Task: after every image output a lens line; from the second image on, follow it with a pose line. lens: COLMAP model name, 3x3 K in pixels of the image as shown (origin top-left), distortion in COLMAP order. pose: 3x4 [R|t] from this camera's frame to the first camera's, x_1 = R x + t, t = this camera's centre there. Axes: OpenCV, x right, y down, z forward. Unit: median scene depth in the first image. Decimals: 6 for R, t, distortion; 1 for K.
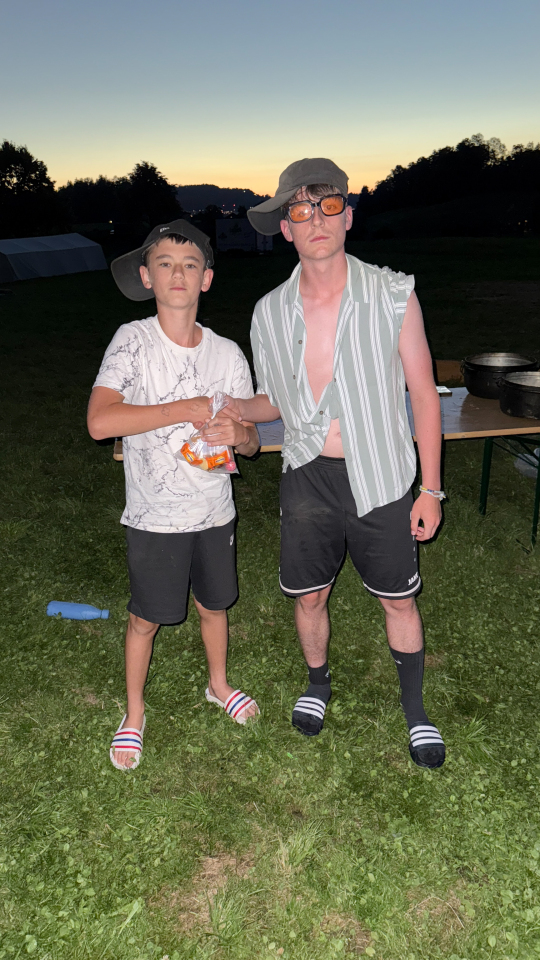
lens RADIAL K [[684.1, 0, 268.3], [0, 684.1, 483.1], [0, 0, 1]] dist [0.026810, -0.034910]
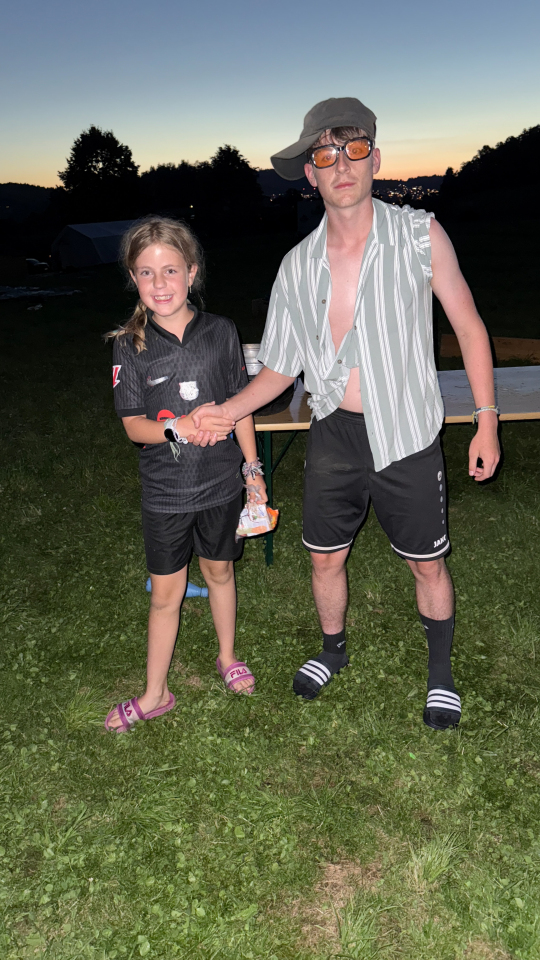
lens RADIAL K [[684.1, 0, 276.5], [0, 684.1, 484.1], [0, 0, 1]] dist [0.026810, -0.034910]
pose [[0.995356, 0.029969, -0.091483, -0.051275], [-0.028023, 0.999354, 0.022483, 0.014452], [0.092098, -0.019815, 0.995553, 0.057079]]
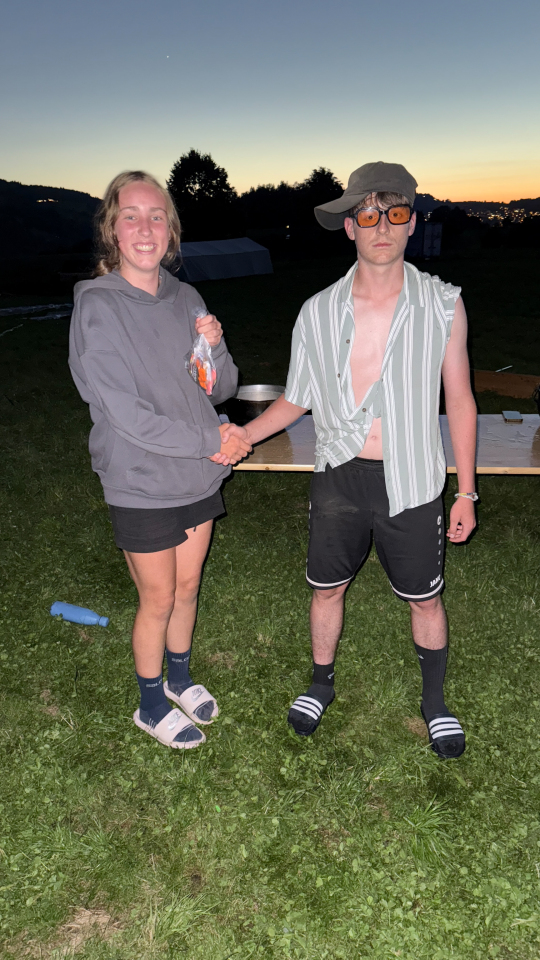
lens RADIAL K [[684.1, 0, 270.4], [0, 684.1, 482.3], [0, 0, 1]] dist [0.026810, -0.034910]
pose [[0.972037, 0.088090, -0.217681, 0.176289], [-0.089719, 0.995964, 0.002409, -0.029099], [0.217015, 0.017188, 0.976017, 0.081197]]
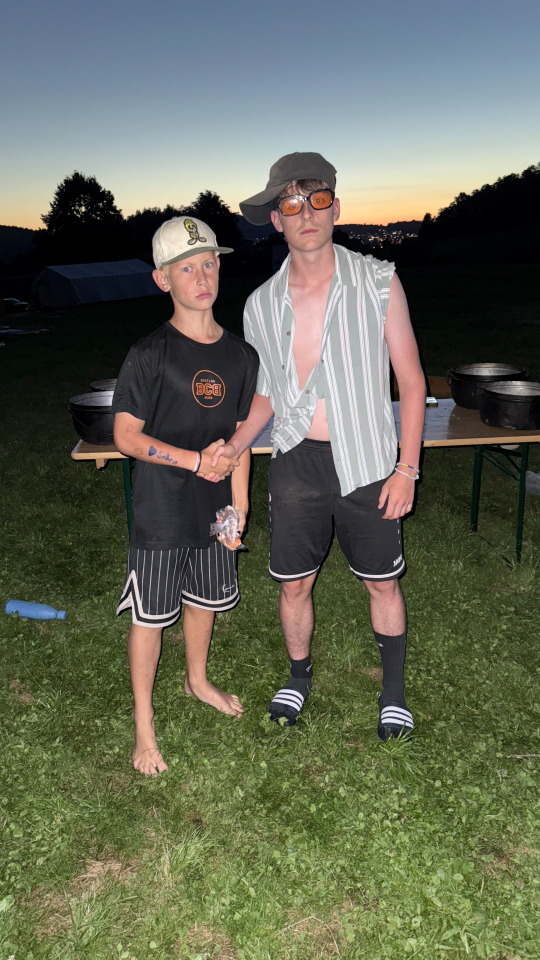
lens RADIAL K [[684.1, 0, 271.5], [0, 684.1, 481.0], [0, 0, 1]] dist [0.026810, -0.034910]
pose [[0.996653, 0.024893, -0.077860, 0.127444], [-0.027809, 0.998943, -0.036591, 0.023618], [0.076867, 0.038633, 0.996293, 0.021556]]
